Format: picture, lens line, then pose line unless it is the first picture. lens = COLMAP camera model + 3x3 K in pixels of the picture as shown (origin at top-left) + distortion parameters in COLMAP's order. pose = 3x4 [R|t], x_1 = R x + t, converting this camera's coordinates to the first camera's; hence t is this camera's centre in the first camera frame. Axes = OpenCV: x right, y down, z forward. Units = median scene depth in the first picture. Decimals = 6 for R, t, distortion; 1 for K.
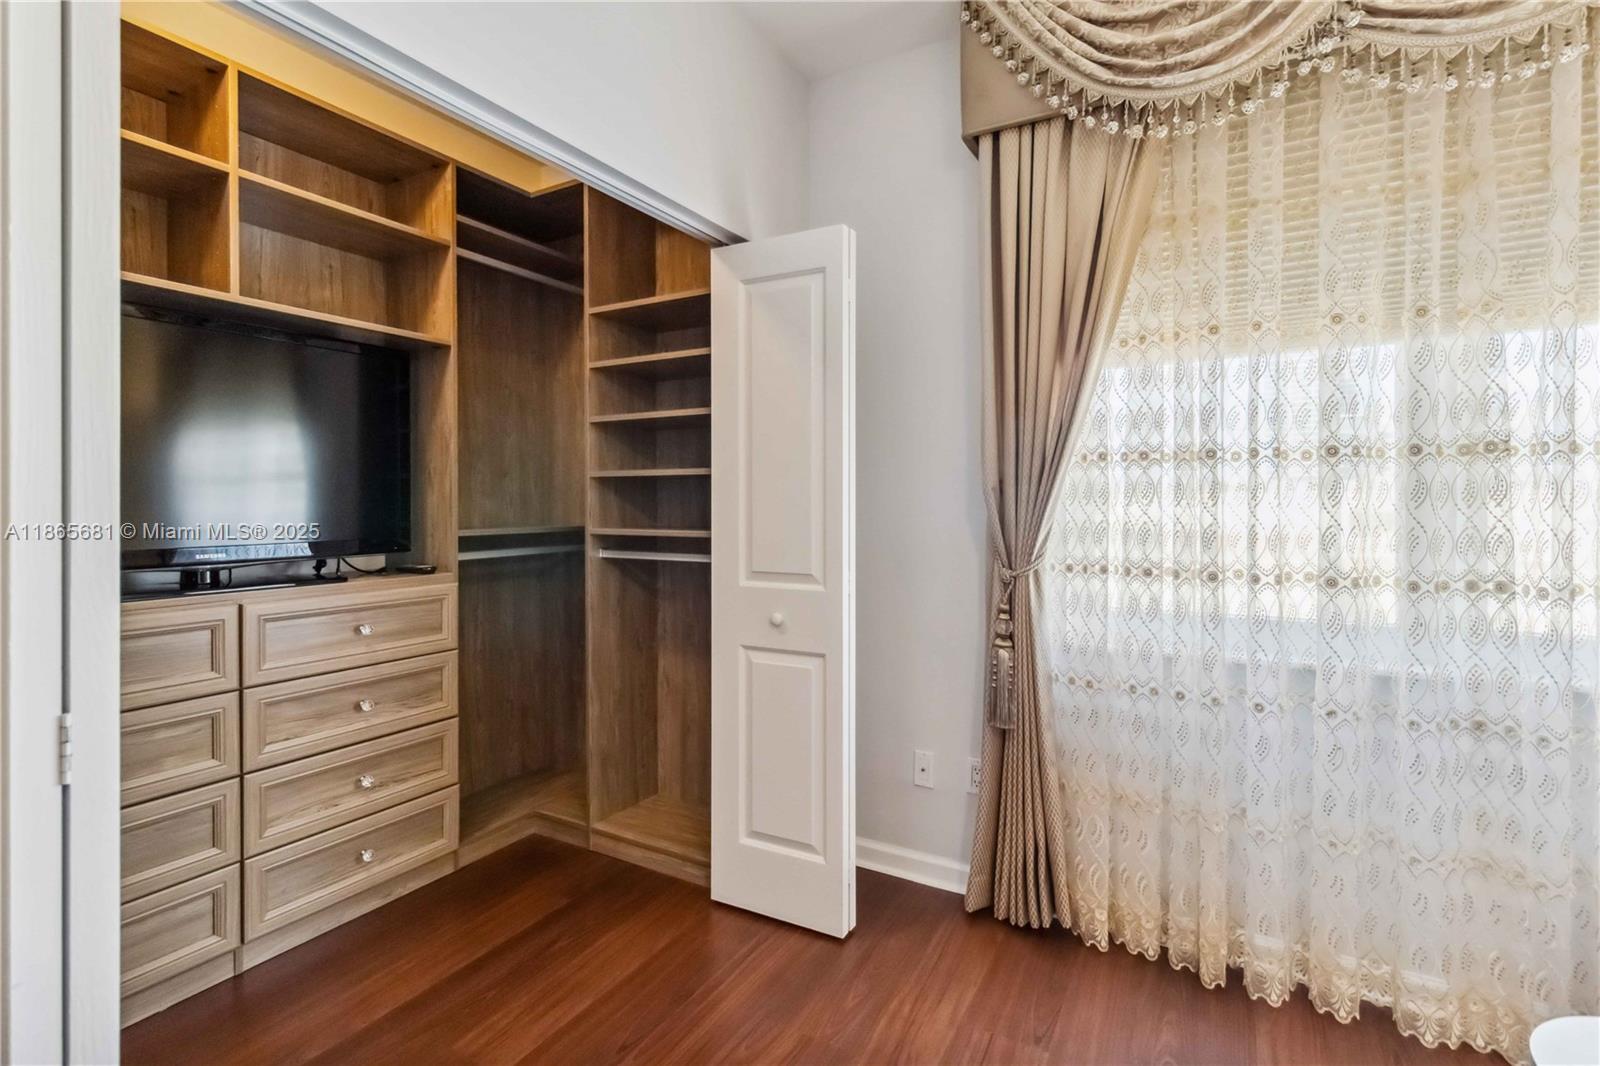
lens RADIAL K [[747.4, 0, 813.0], [0, 747.4, 504.3], [0, 0, 1]] dist [0.003193, 0.000100]
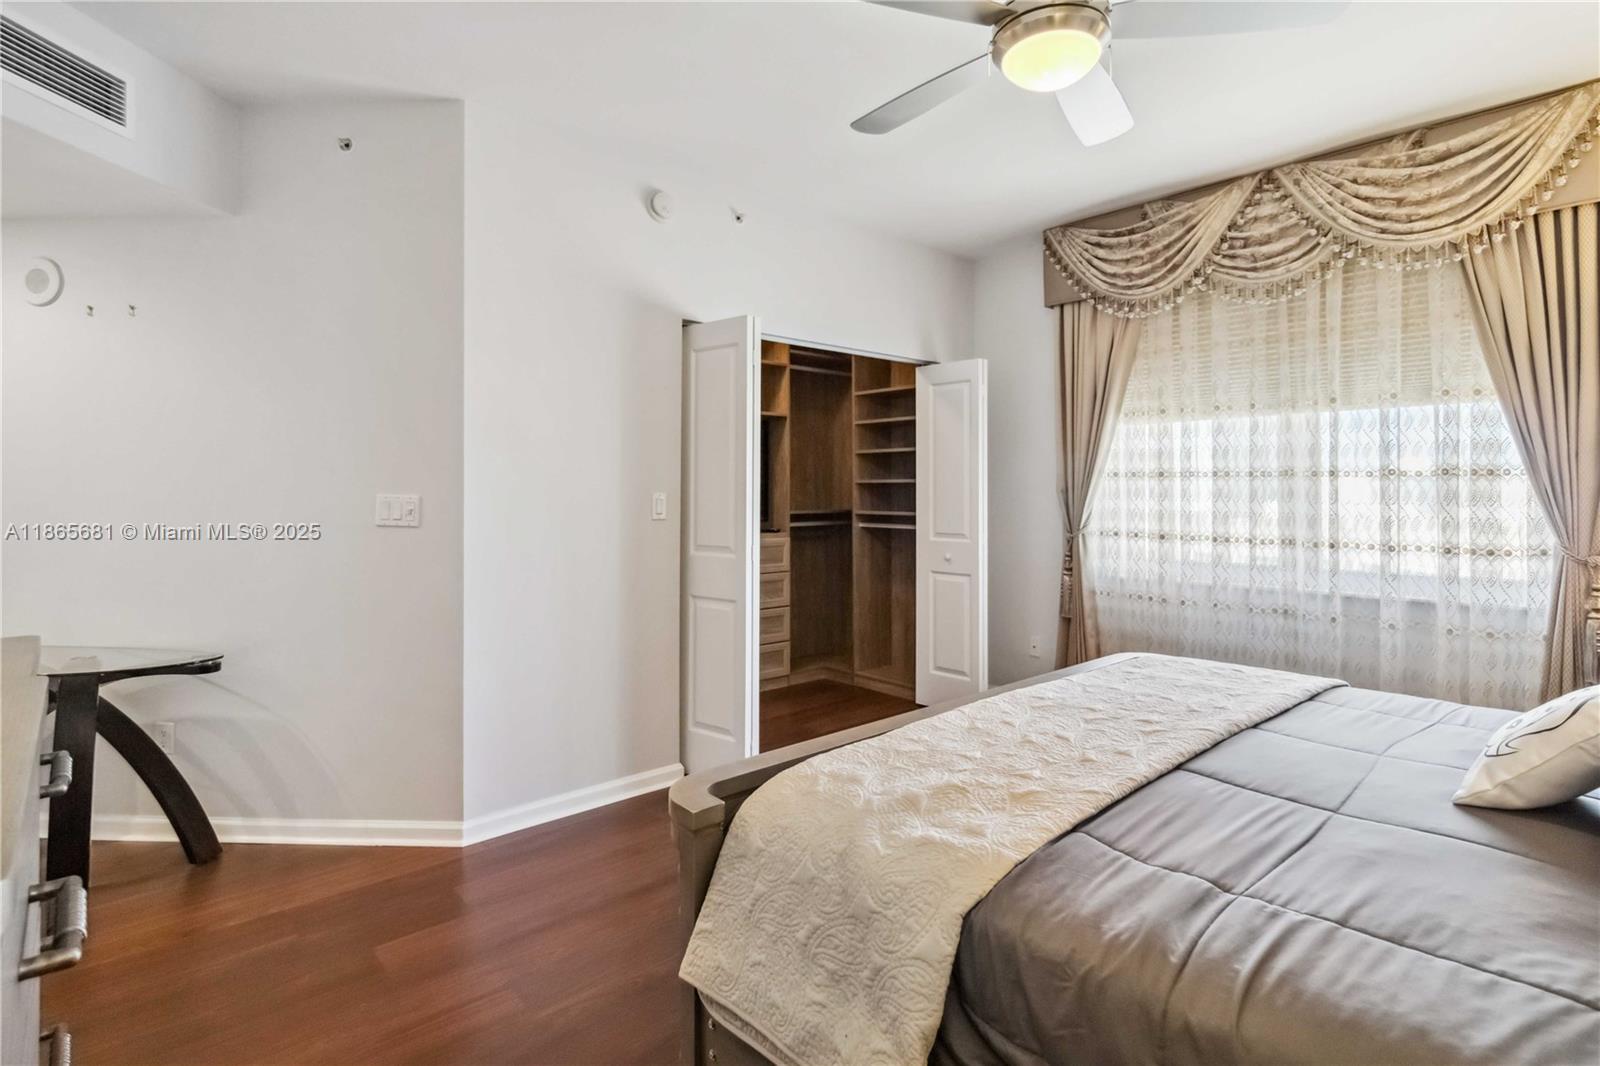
lens RADIAL K [[809.3, 0, 802.8], [0, 809.3, 490.1], [0, 0, 1]] dist [0.000172, -0.000142]
pose [[0.942493, 0.001356, -0.334223, 0.308825], [-0.002754, 0.999989, -0.003707, -0.013705], [0.334214, 0.004414, 0.942487, -1.151619]]
